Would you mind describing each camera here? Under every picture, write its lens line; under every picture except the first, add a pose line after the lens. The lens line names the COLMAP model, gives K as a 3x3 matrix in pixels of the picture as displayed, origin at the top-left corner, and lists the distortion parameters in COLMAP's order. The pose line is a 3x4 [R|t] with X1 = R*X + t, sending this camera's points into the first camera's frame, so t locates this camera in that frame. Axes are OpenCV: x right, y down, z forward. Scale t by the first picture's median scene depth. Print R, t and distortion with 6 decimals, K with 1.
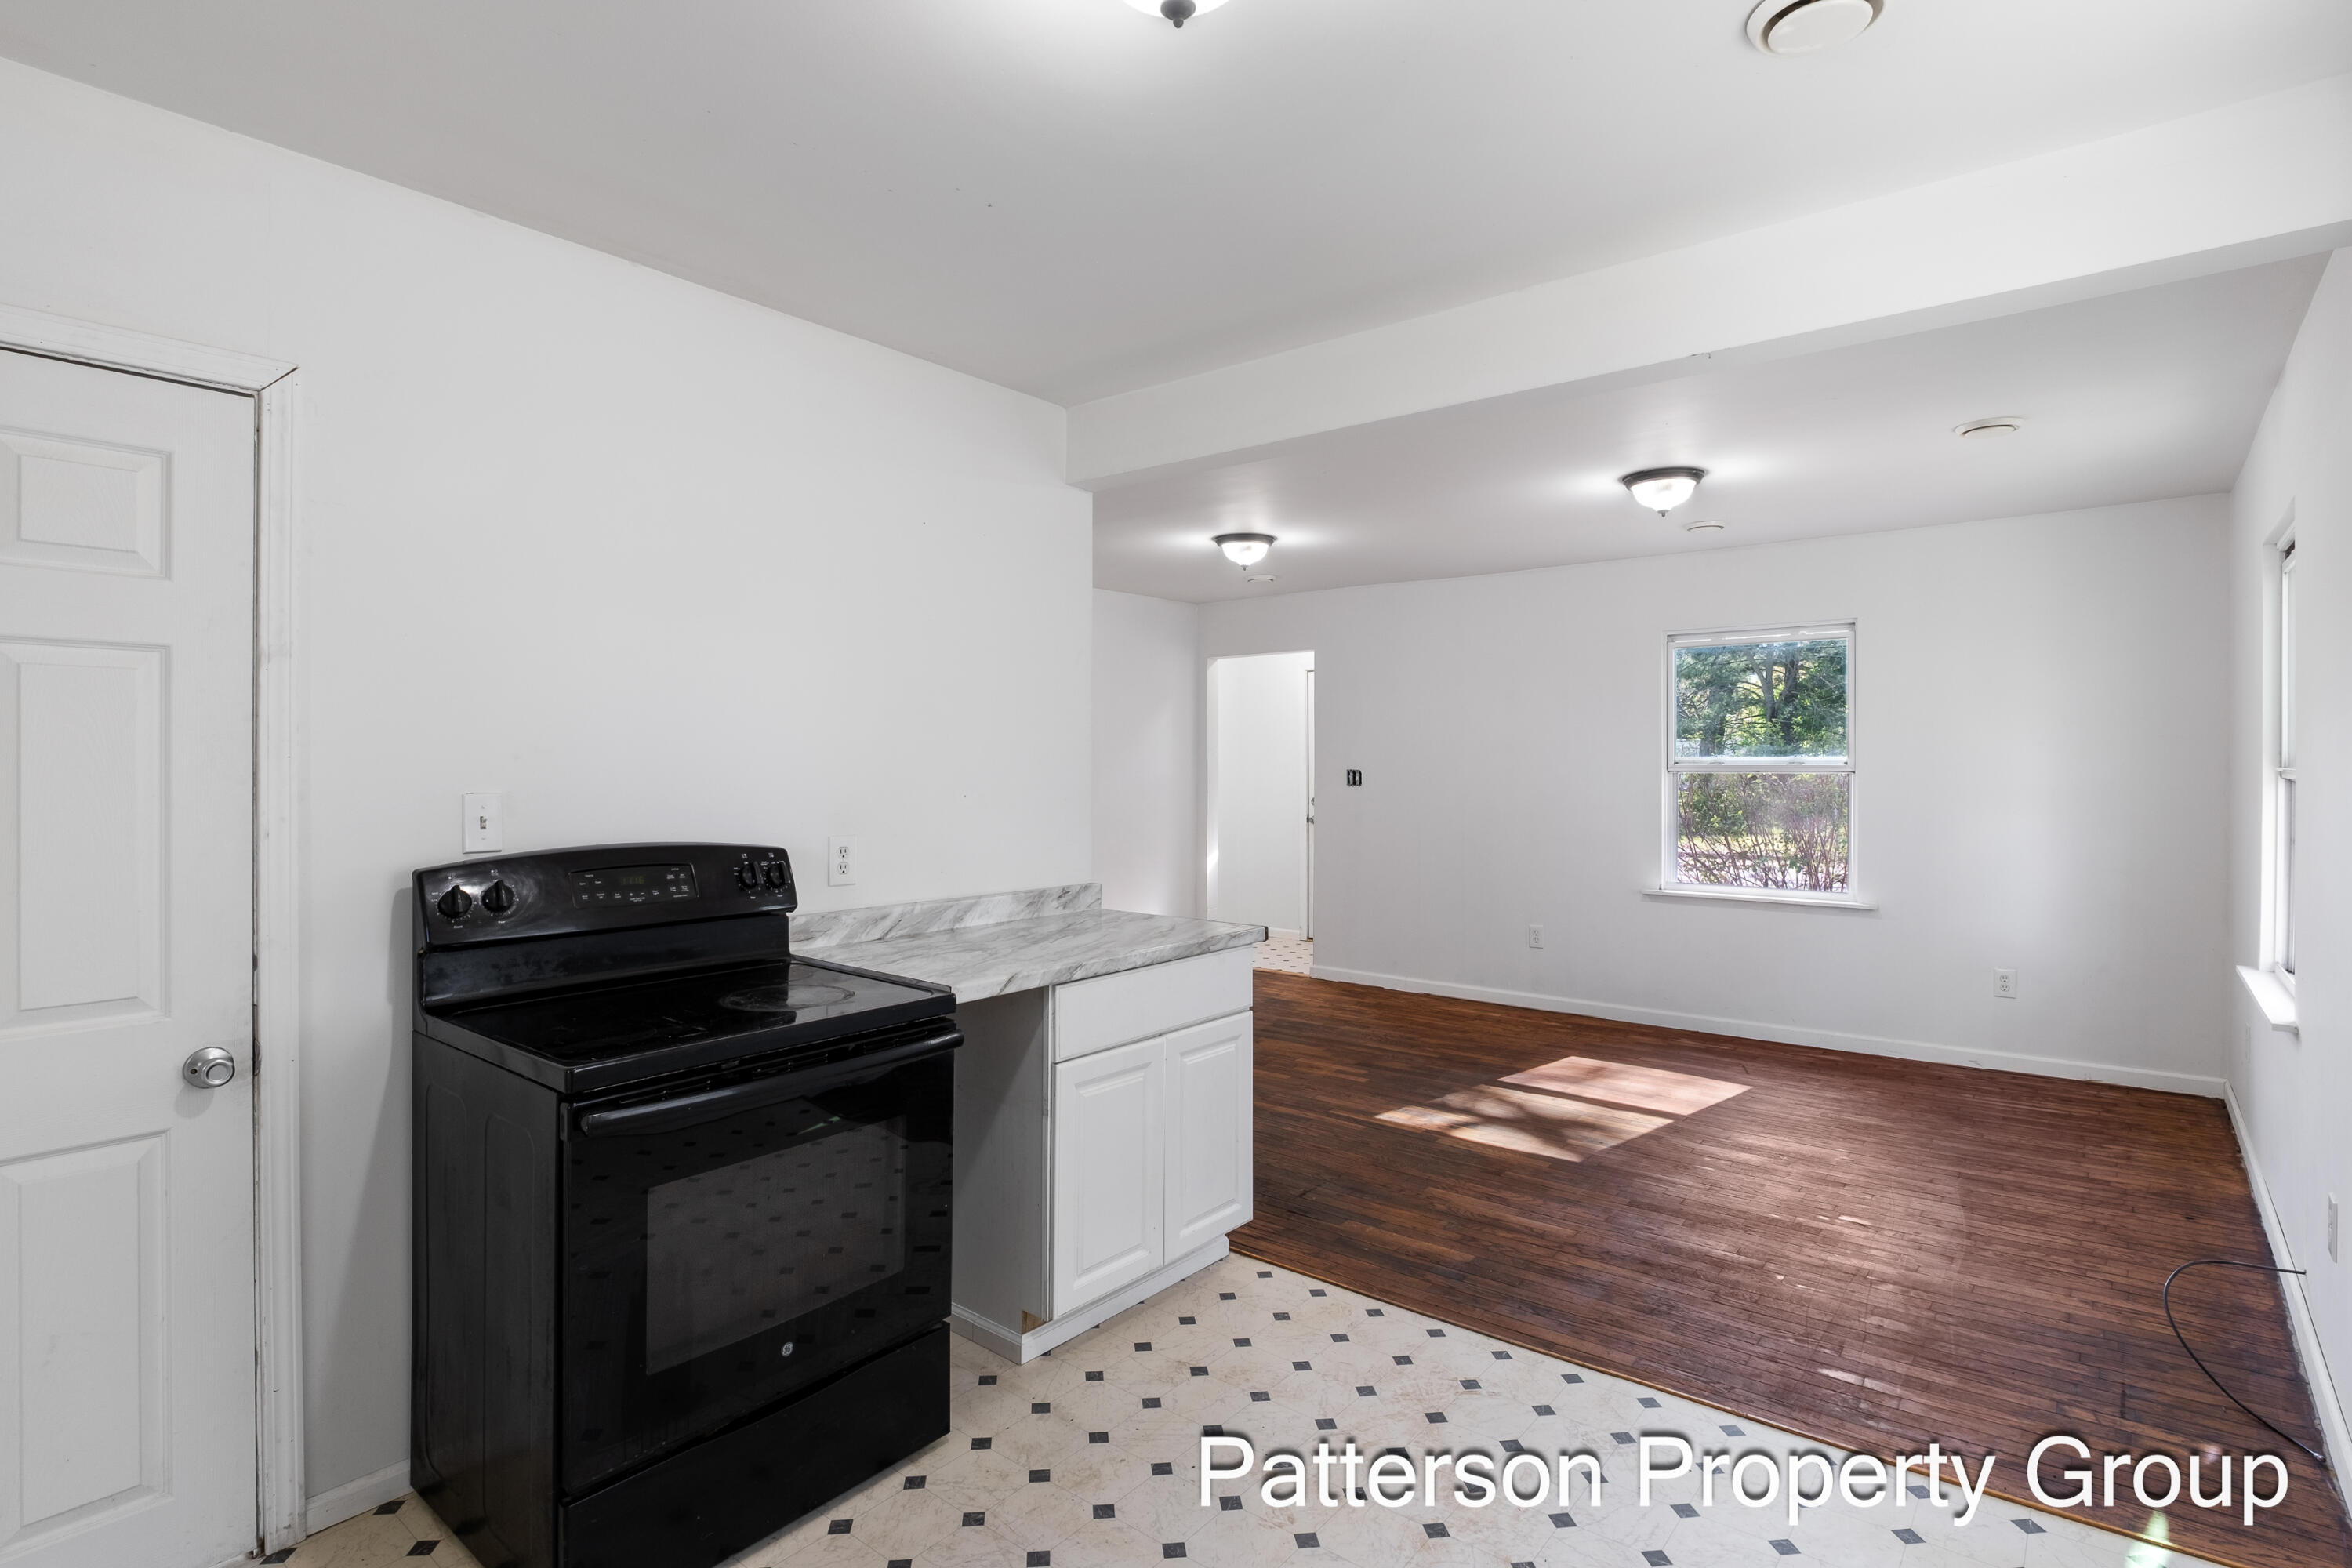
lens RADIAL K [[1176.7, 0, 1178.0], [0, 1176.7, 775.1], [0, 0, 1]] dist [-0.005993, 0.000032]
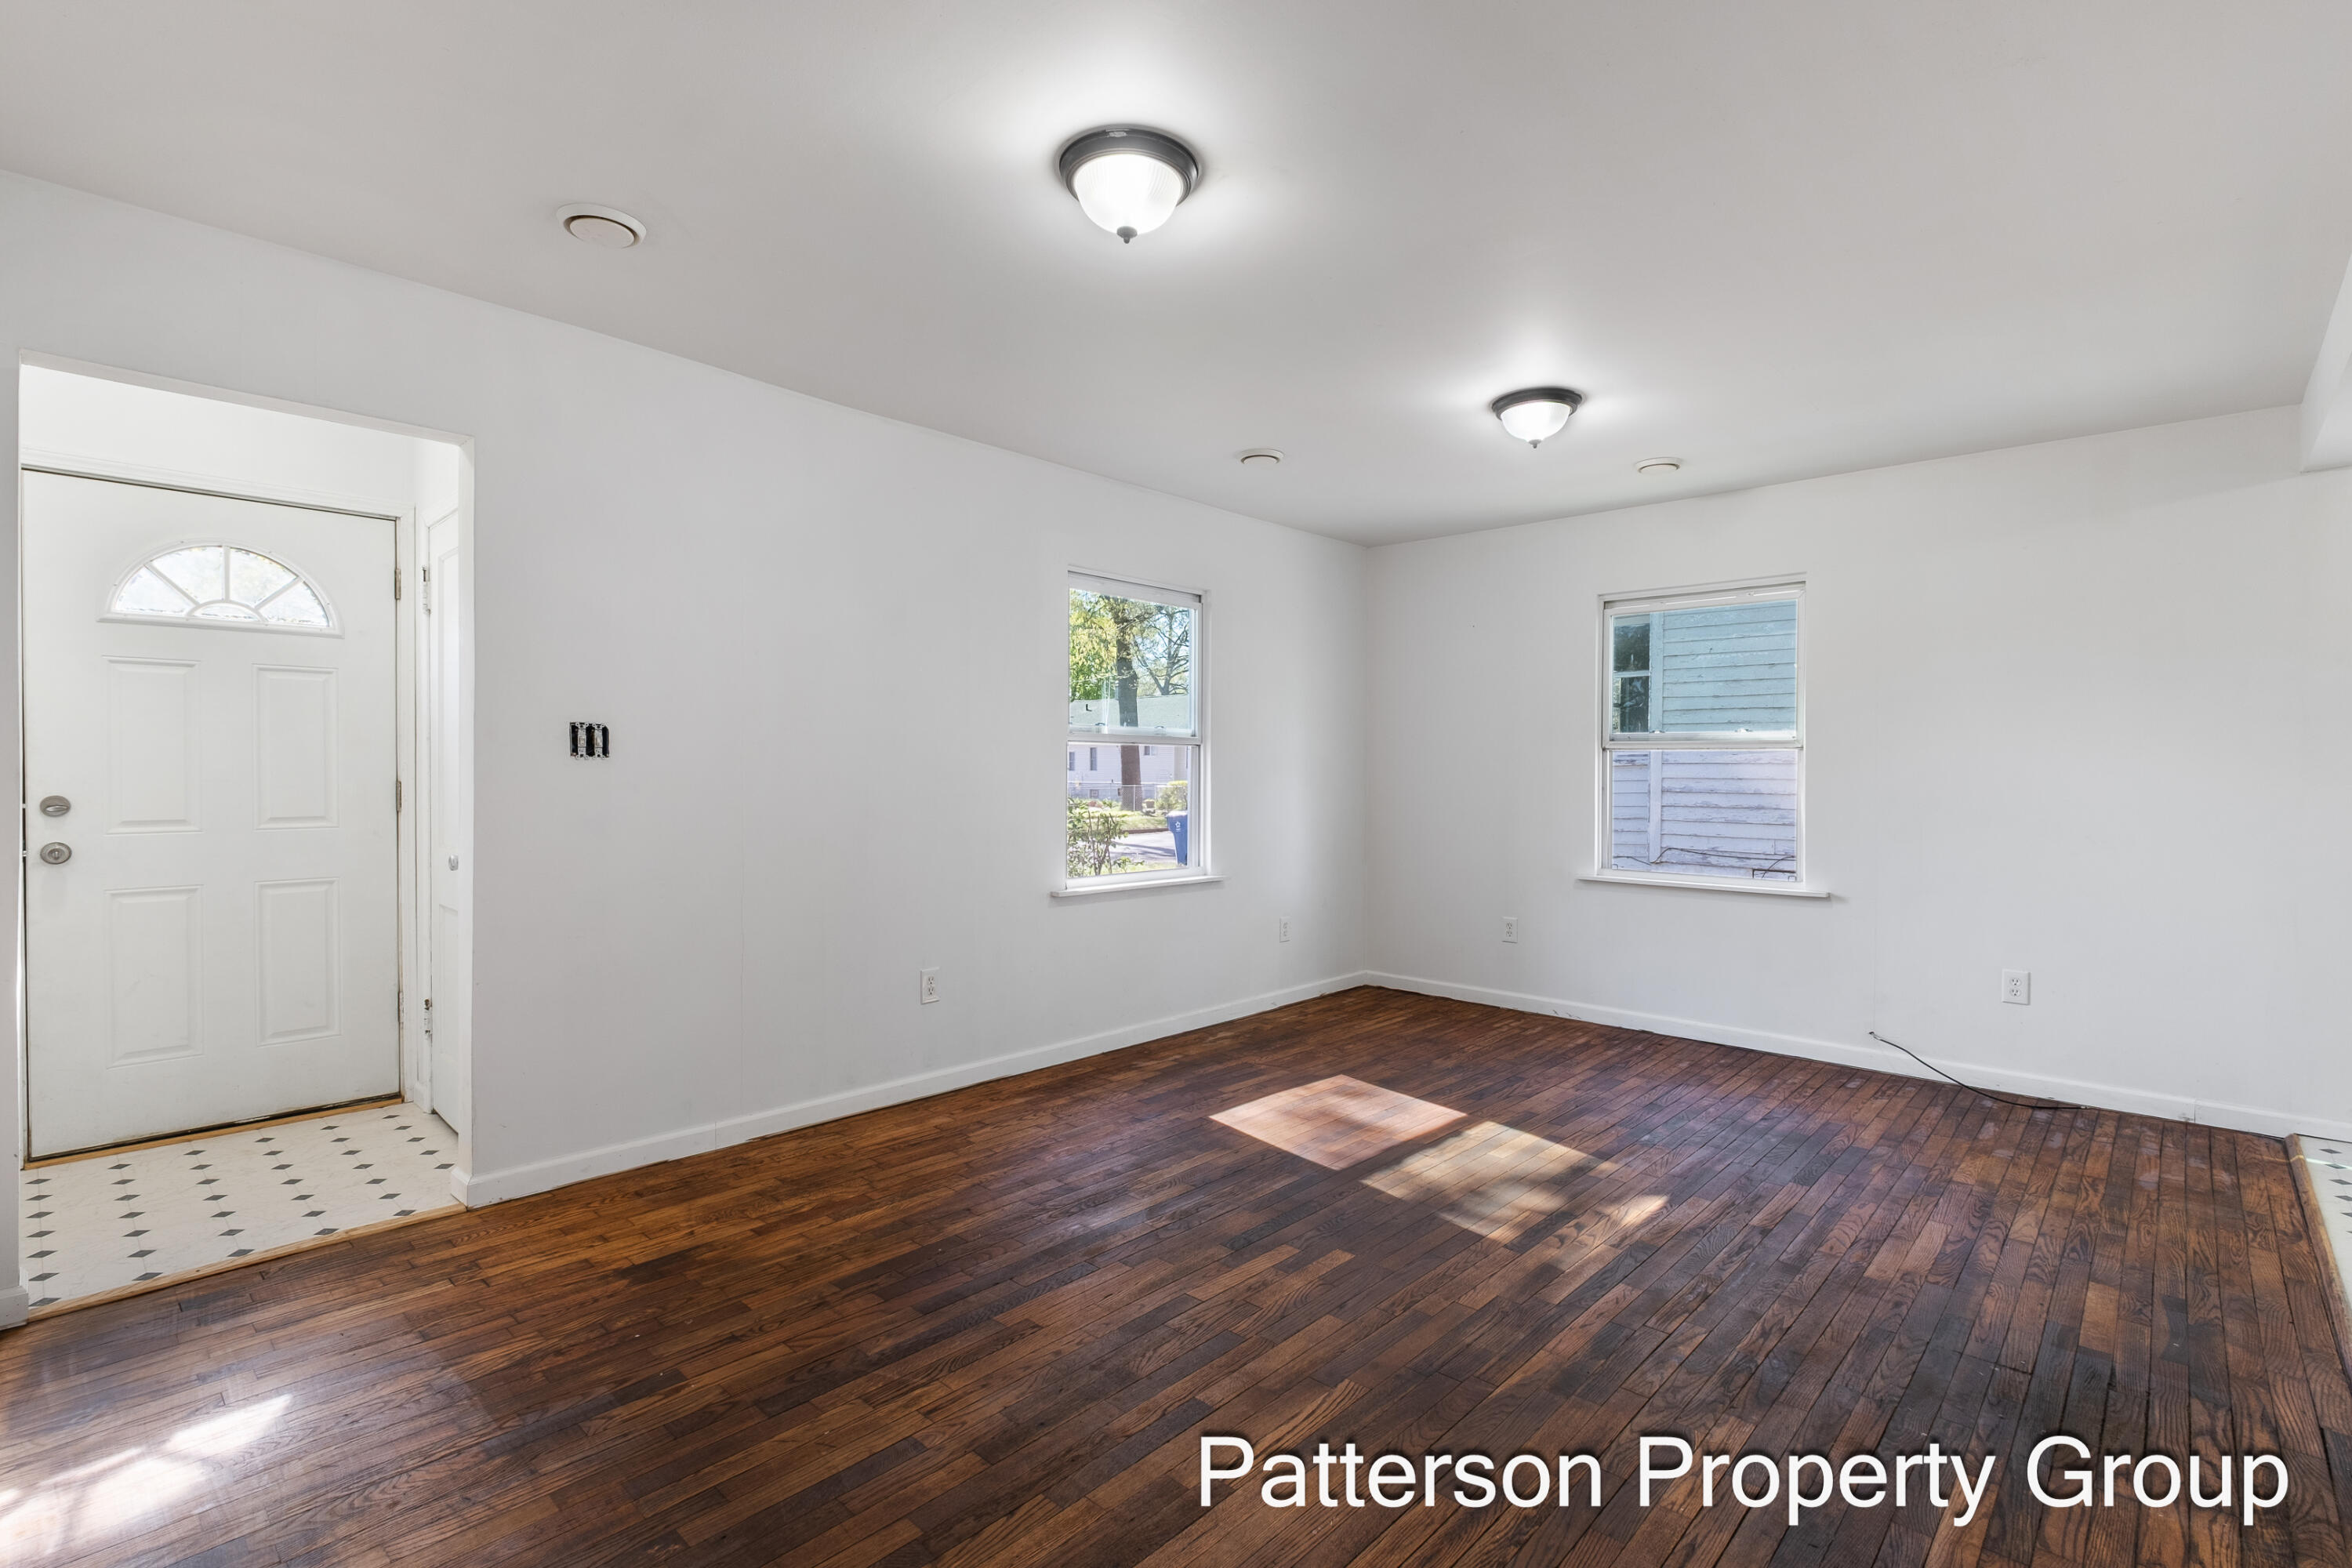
lens RADIAL K [[1094.0, 0, 1176.0], [0, 1094.0, 784.0], [0, 0, 1]] dist [-0.003475, -0.001238]
pose [[0.074252, -0.011629, 0.997172, -0.650485], [0.005602, 0.999921, 0.011244, 0.039527], [-0.997224, 0.004752, 0.074311, 1.792507]]
